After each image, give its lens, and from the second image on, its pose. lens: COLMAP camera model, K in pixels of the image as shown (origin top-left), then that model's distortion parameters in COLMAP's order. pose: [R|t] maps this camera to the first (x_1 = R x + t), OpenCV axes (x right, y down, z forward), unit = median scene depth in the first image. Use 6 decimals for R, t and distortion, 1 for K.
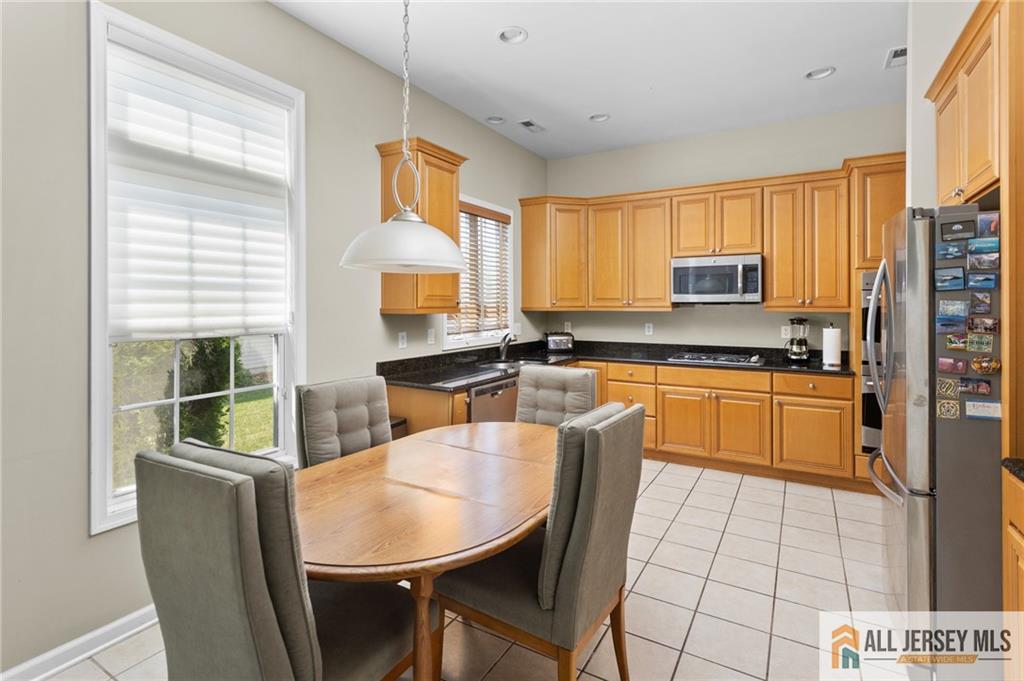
lens RADIAL K [[491.9, 0, 510.0], [0, 491.9, 308.5], [0, 0, 1]] dist [0.003213, 0.001424]
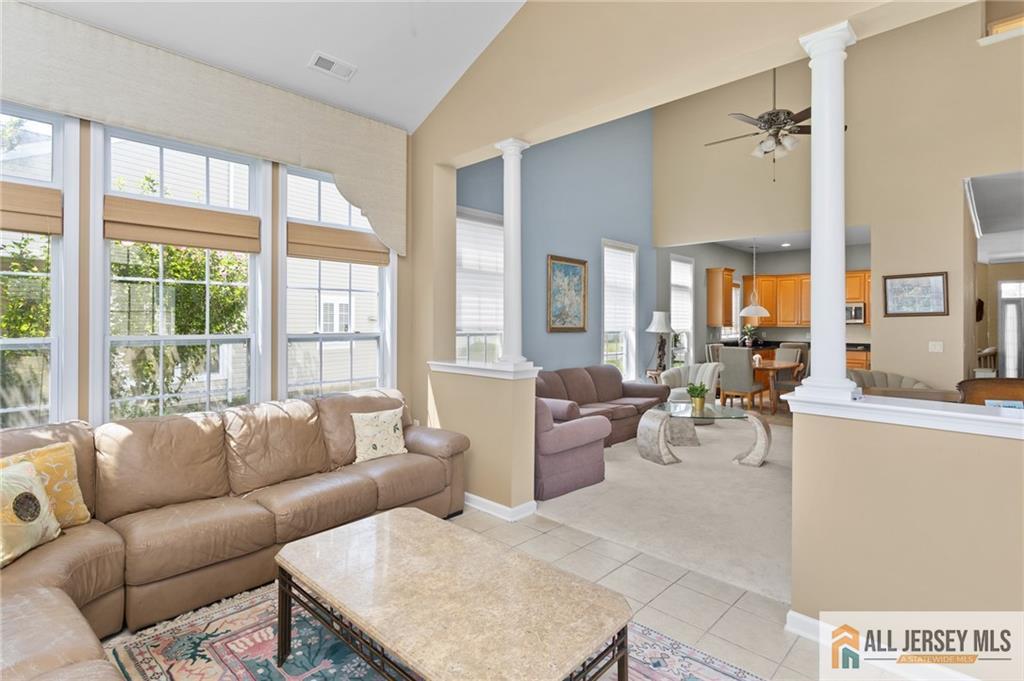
lens RADIAL K [[489.8, 0, 508.2], [0, 489.8, 318.0], [0, 0, 1]] dist [0.003841, 0.000662]
pose [[0.970012, 0.003418, -0.243033, -0.570606], [-0.007331, 0.999858, -0.015200, 0.010122], [0.242947, 0.016526, 0.969899, -1.701746]]
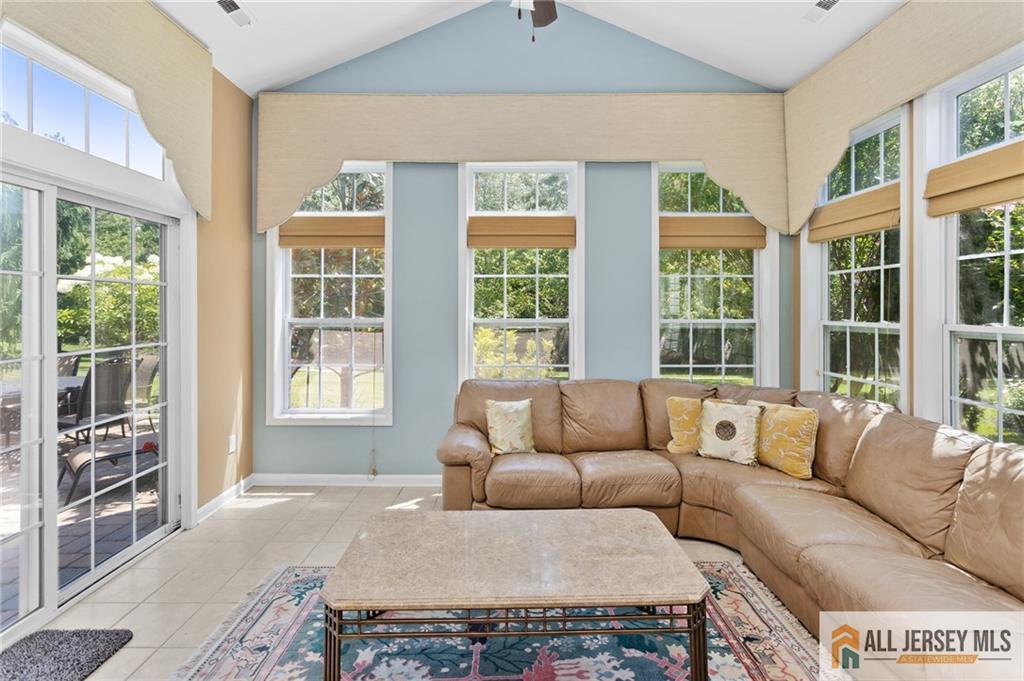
lens RADIAL K [[491.9, 0, 510.0], [0, 491.9, 308.5], [0, 0, 1]] dist [0.003213, 0.001424]
pose [[-0.858613, 0.000601, -0.512623, -0.500904], [-0.005449, 0.999932, 0.010299, 0.006316], [0.512595, 0.011636, -0.858552, -0.919131]]
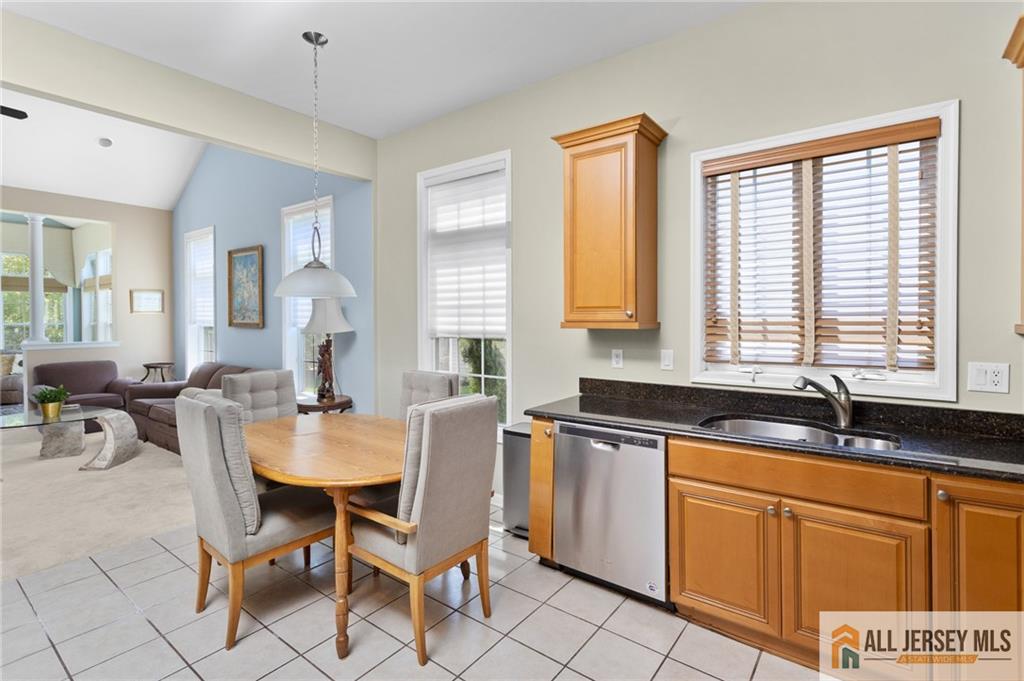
lens RADIAL K [[480.1, 0, 509.1], [0, 480.1, 323.8], [0, 0, 1]] dist [-0.001415, -0.000240]
pose [[-0.108905, 0.013639, -0.993959, 0.556618], [-0.006730, 0.999873, 0.014457, -0.006892], [0.994029, 0.008264, -0.108800, 0.776287]]
